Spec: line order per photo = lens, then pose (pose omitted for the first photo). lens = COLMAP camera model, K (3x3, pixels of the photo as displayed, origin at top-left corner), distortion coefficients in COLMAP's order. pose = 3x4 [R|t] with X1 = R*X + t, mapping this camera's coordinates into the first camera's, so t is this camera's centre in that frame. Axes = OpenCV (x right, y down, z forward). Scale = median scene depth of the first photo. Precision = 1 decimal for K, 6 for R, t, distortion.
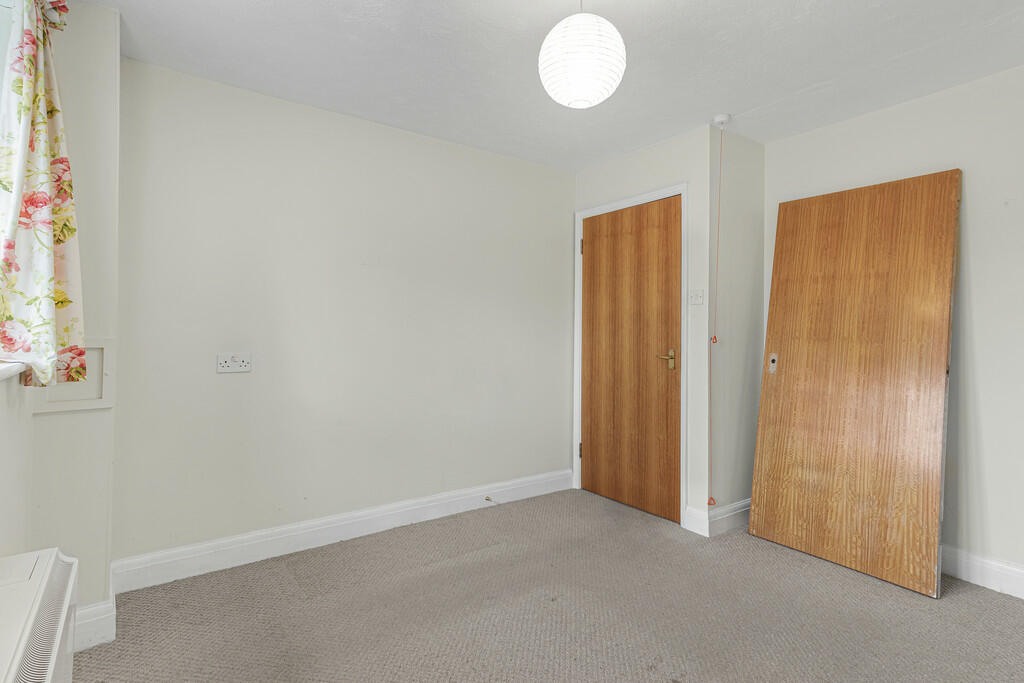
lens RADIAL K [[518.0, 0, 511.6], [0, 518.0, 341.2], [0, 0, 1]] dist [0.002918, 0.000235]
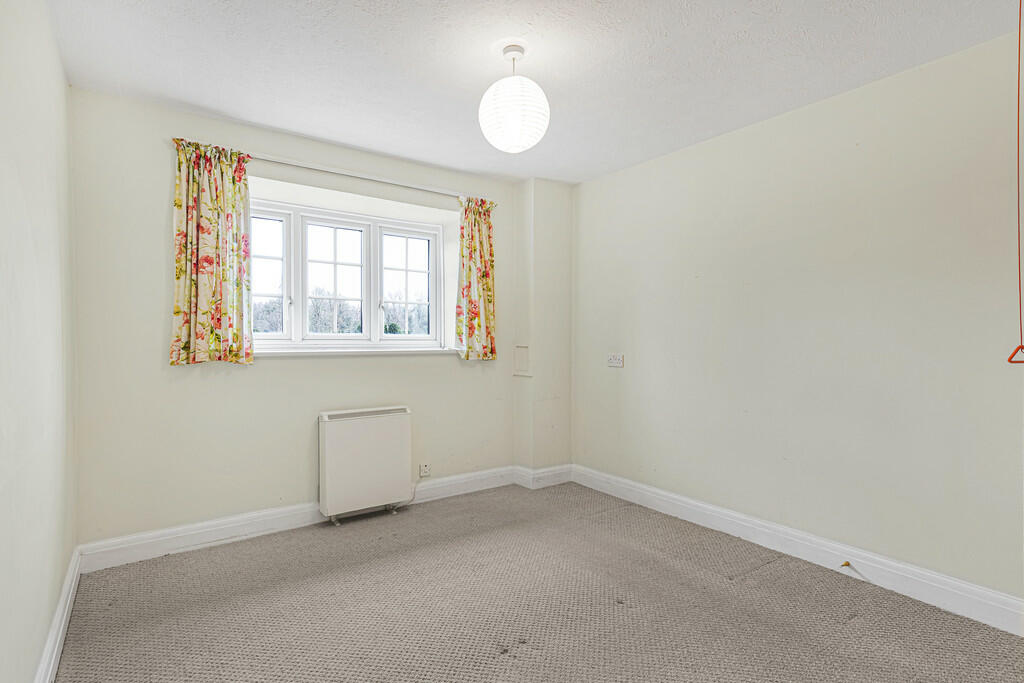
lens RADIAL K [[518.0, 0, 514.2], [0, 518.0, 341.6], [0, 0, 1]] dist [0.002918, 0.000235]
pose [[-0.000448, 0.003847, -0.999993, 0.793541], [-0.031783, 0.999487, 0.003859, -0.008108], [0.999495, 0.031784, -0.000325, 0.570176]]
